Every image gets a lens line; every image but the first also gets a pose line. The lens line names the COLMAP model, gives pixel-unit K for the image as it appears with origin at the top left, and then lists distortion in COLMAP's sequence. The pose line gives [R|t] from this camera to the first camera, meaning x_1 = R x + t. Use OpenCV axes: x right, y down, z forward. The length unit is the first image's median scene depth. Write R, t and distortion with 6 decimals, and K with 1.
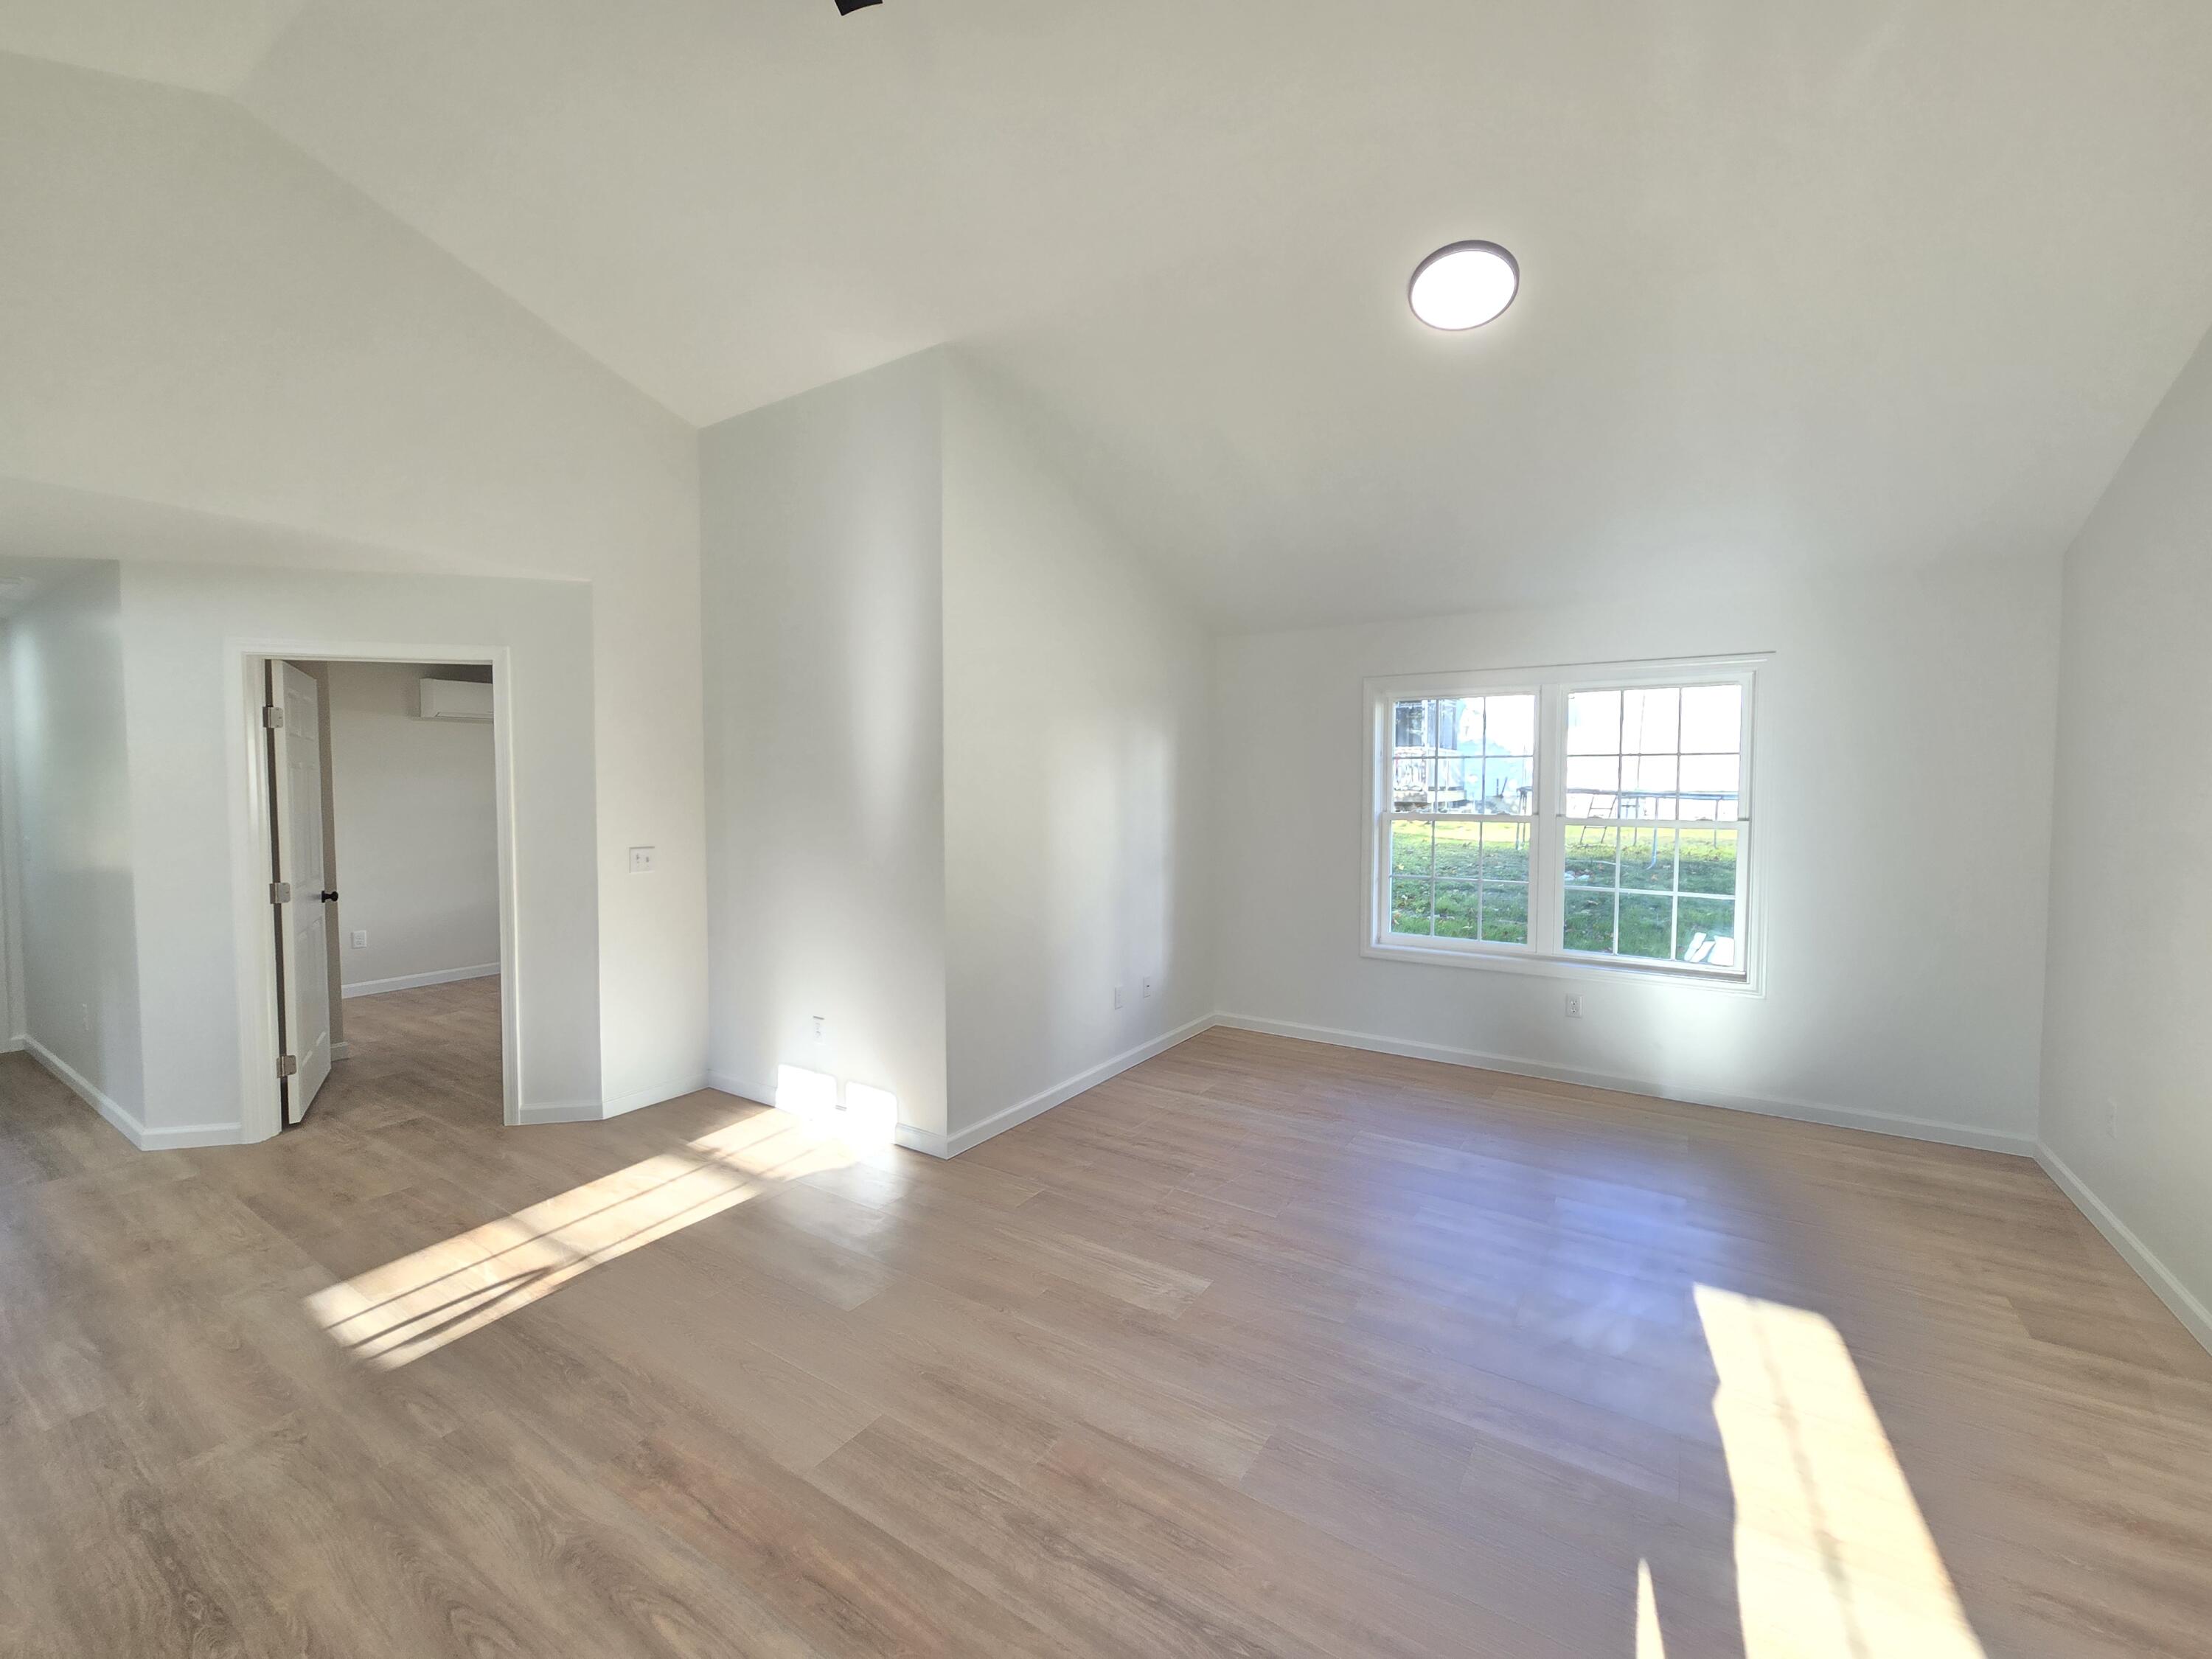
lens RADIAL K [[909.3, 0, 1113.3], [0, 909.3, 818.6], [0, 0, 1]] dist [-0.004611, 0.002563]
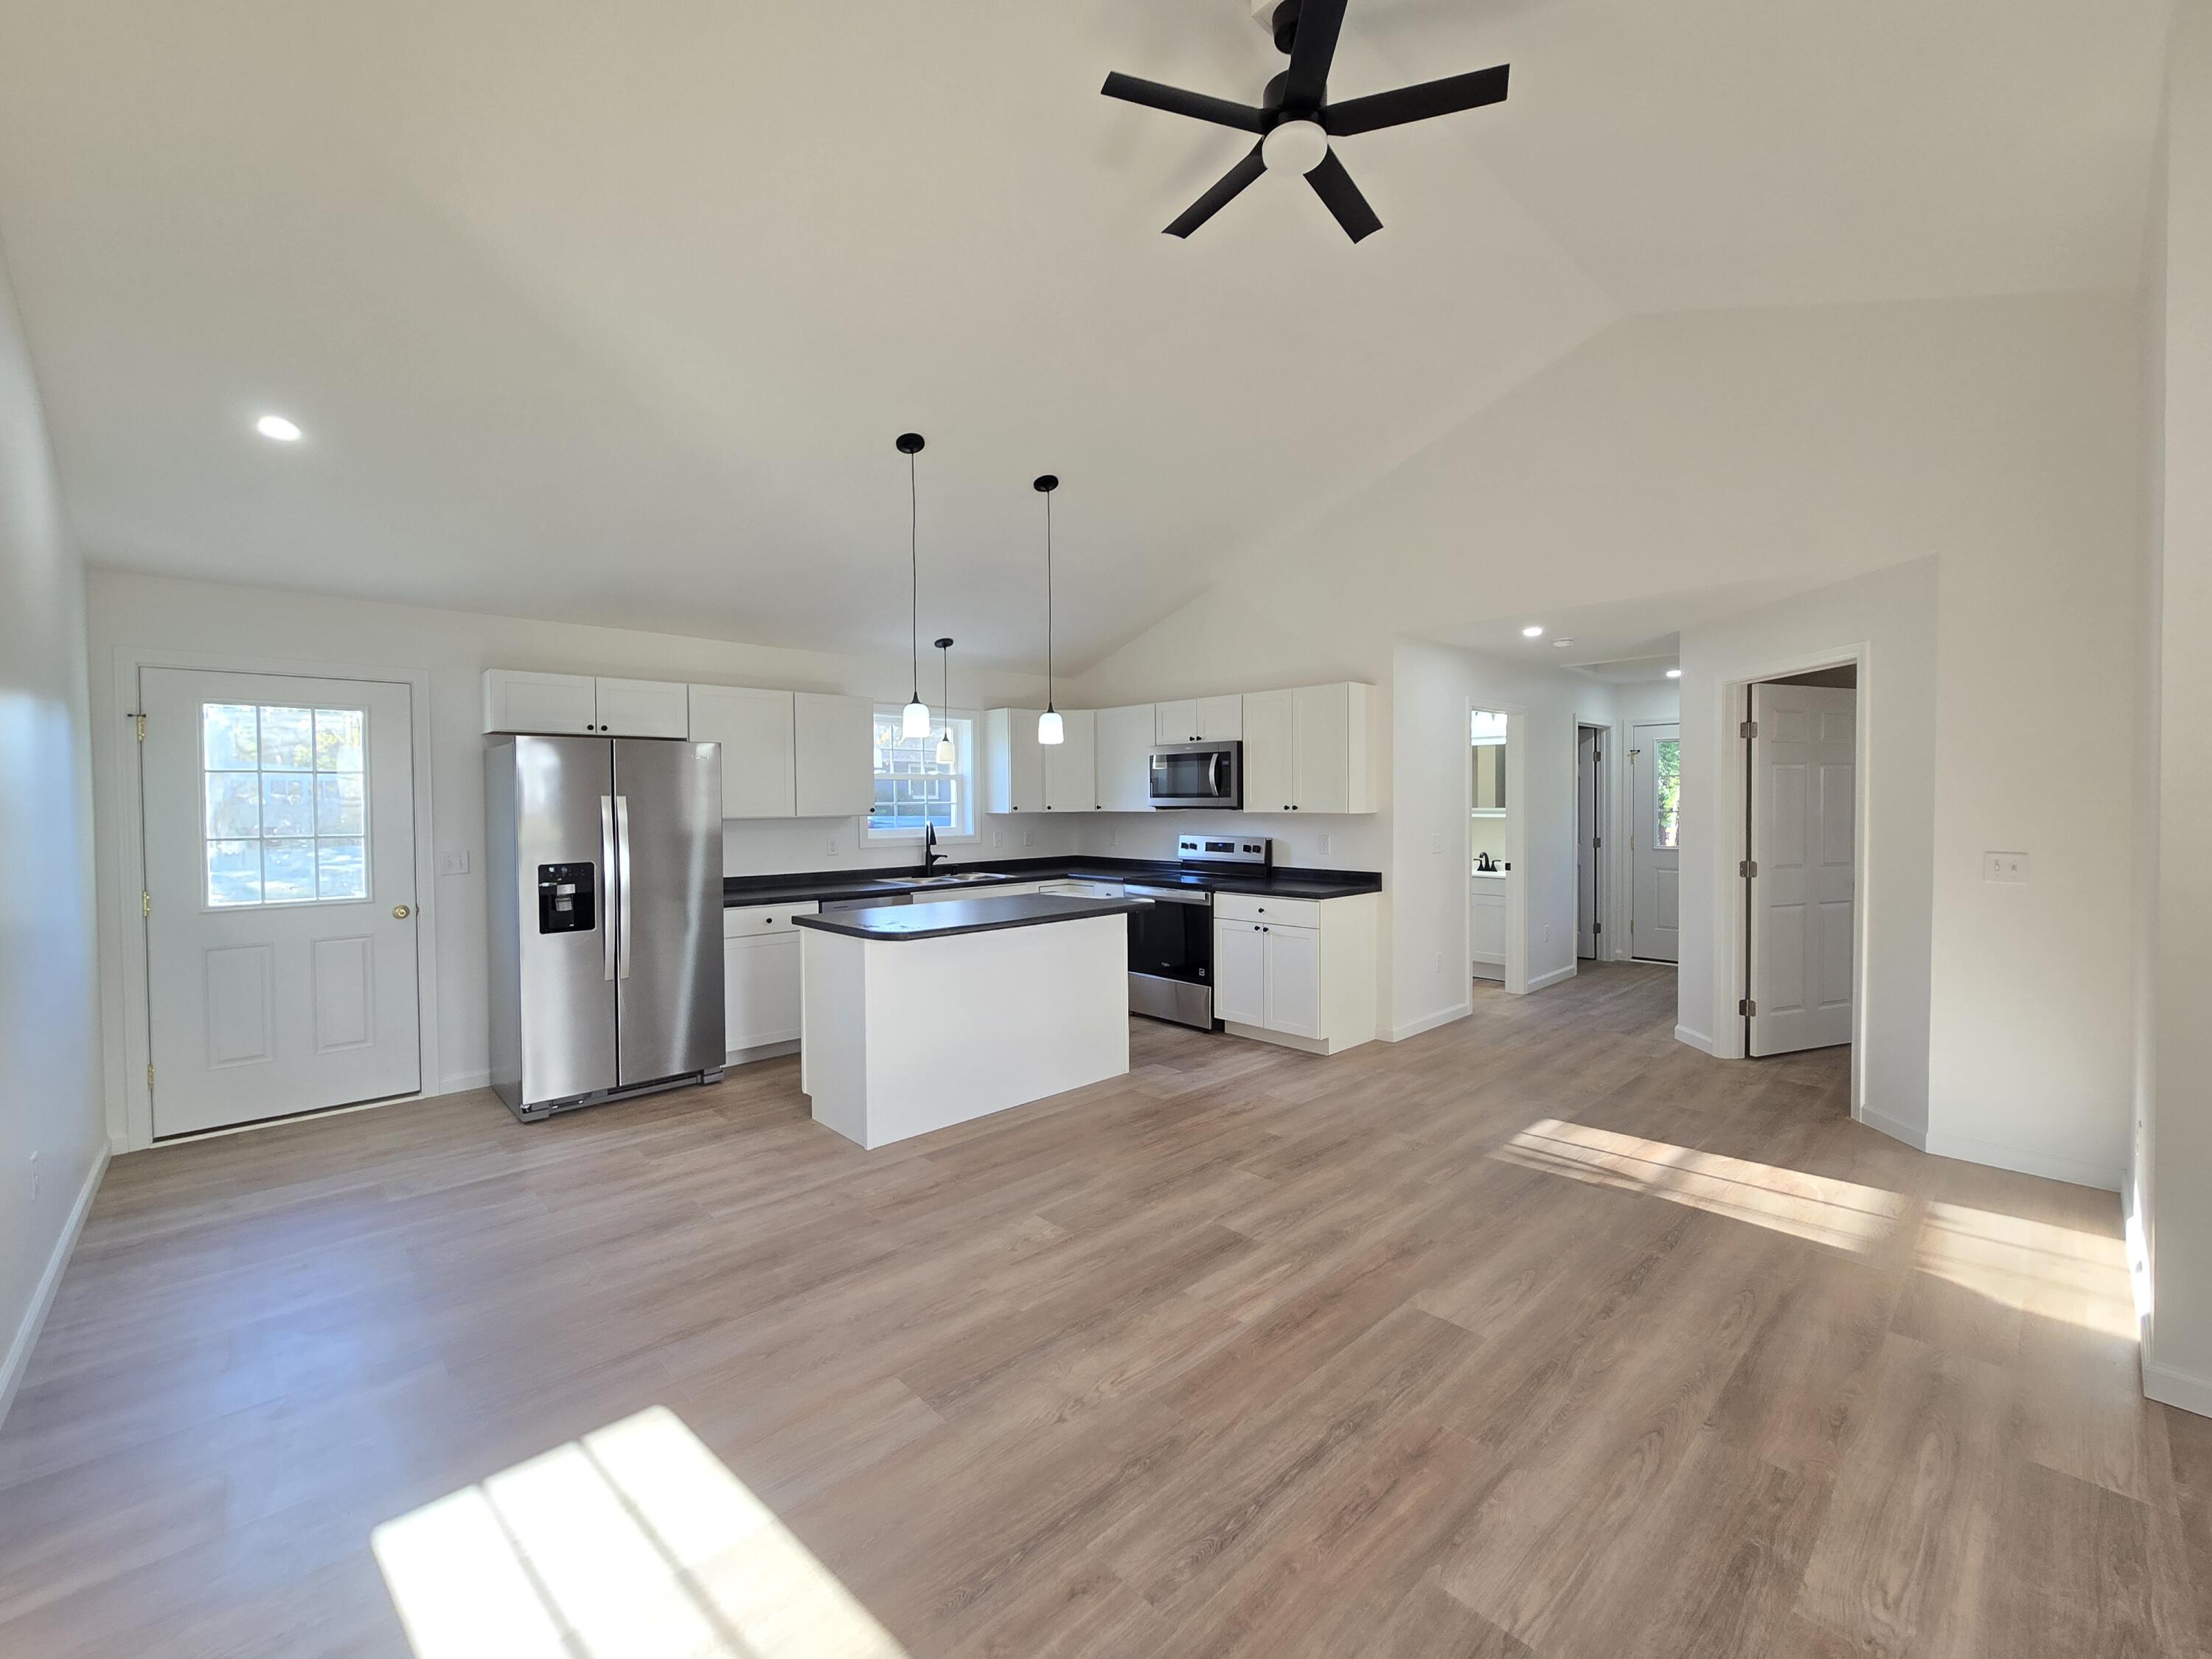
lens RADIAL K [[909.3, 0, 1113.3], [0, 909.3, 818.6], [0, 0, 1]] dist [-0.004611, 0.002563]
pose [[-0.238459, 0.022369, -0.970895, 0.525440], [-0.031846, 0.999017, 0.030838, 0.002648], [0.970630, 0.038273, -0.237512, 0.457937]]
